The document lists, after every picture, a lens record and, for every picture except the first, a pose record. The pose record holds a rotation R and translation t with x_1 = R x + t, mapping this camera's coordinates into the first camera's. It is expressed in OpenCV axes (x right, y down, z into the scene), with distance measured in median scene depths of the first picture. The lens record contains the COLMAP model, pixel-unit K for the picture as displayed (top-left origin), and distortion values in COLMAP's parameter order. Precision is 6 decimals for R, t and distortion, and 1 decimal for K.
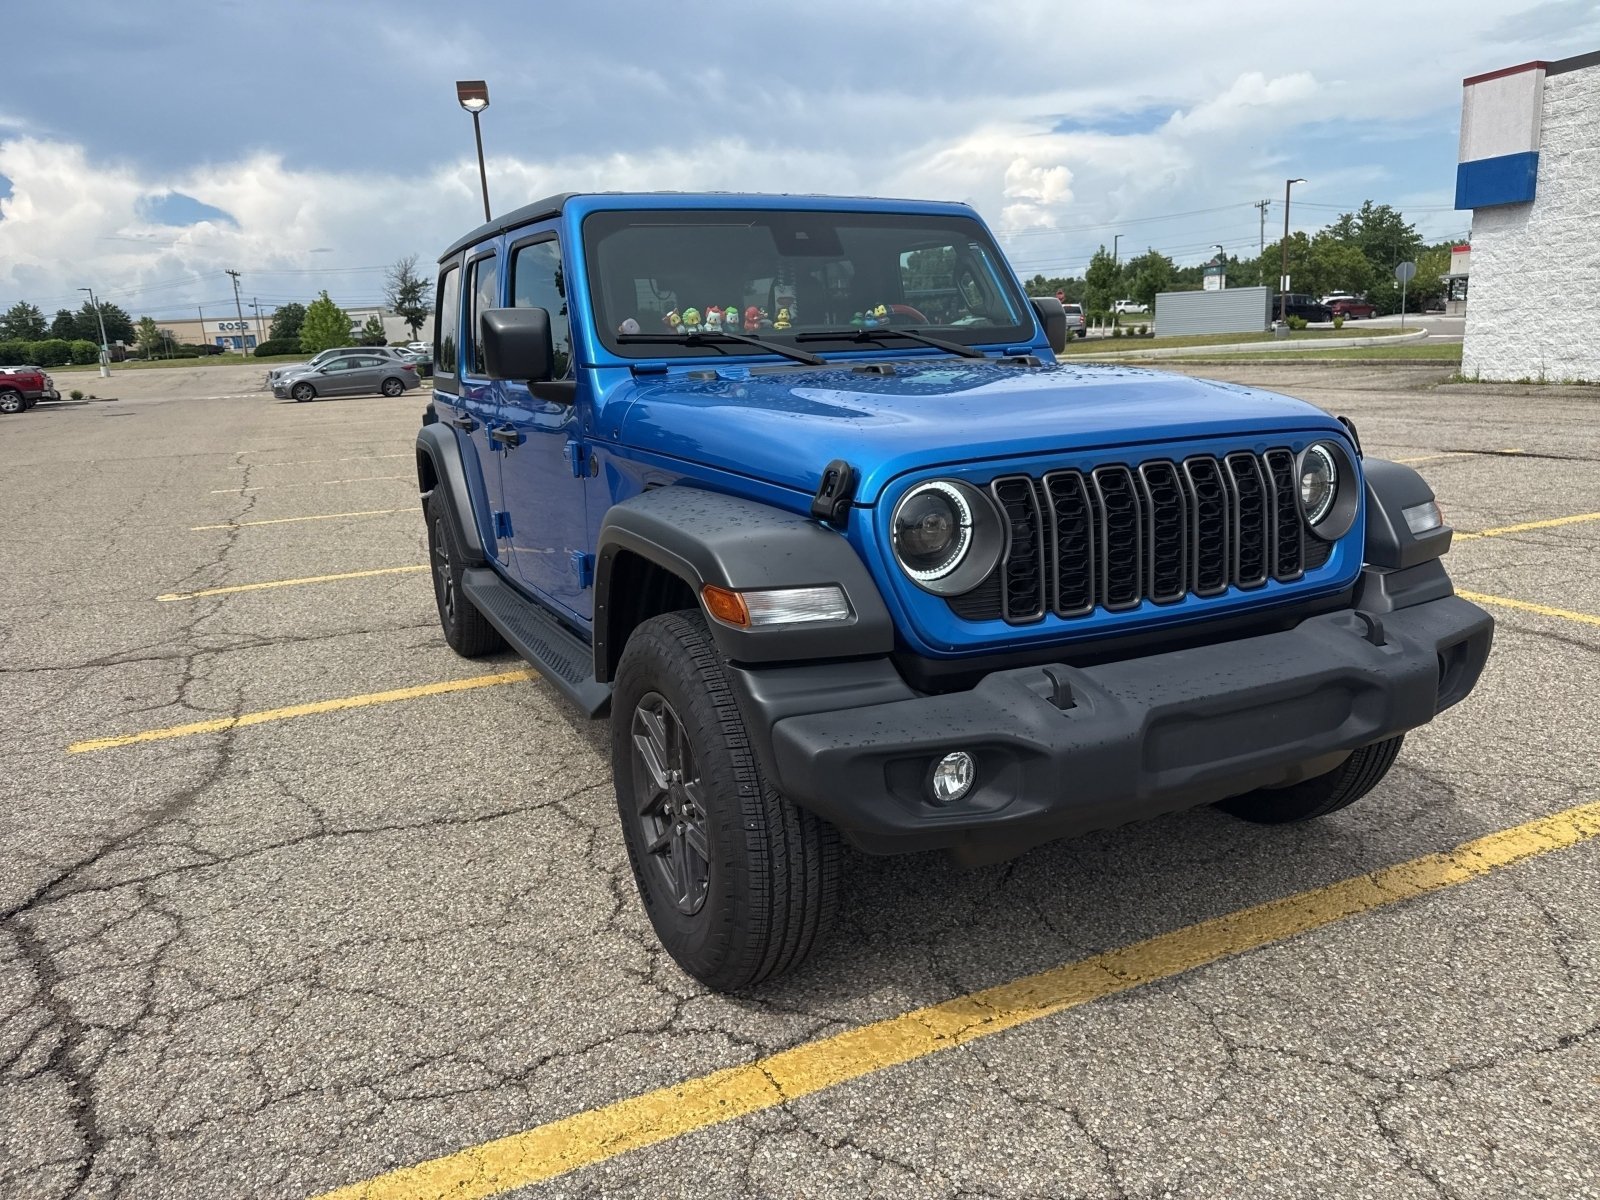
lens RADIAL K [[1126.9, 0, 800.8], [0, 1126.9, 611.7], [0, 0, 1]] dist [0.018802, -0.023808]
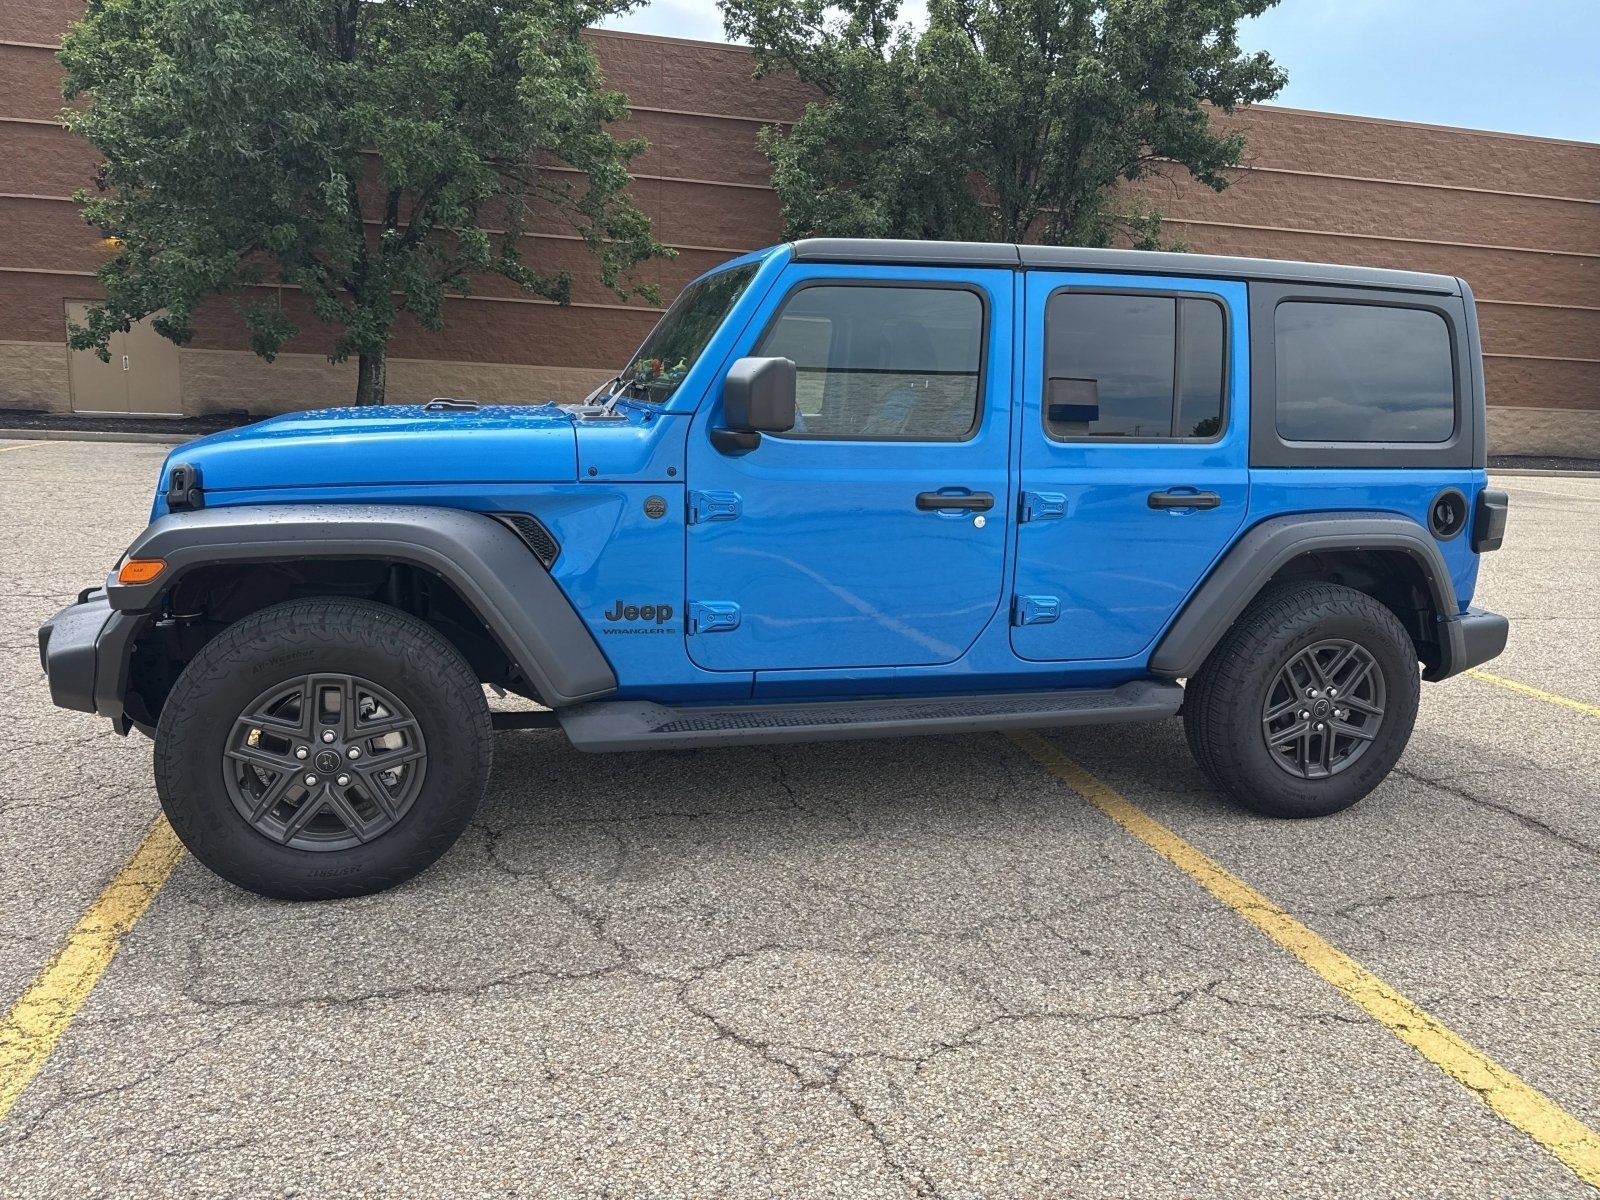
lens RADIAL K [[1120.1, 0, 804.0], [0, 1120.1, 601.3], [0, 0, 1]] dist [0.030745, -0.036933]
pose [[-0.167994, 0.221468, -0.960588, 1.317276], [-0.259382, 0.930170, 0.259817, -0.440997], [0.951051, 0.292807, -0.098818, 1.549852]]
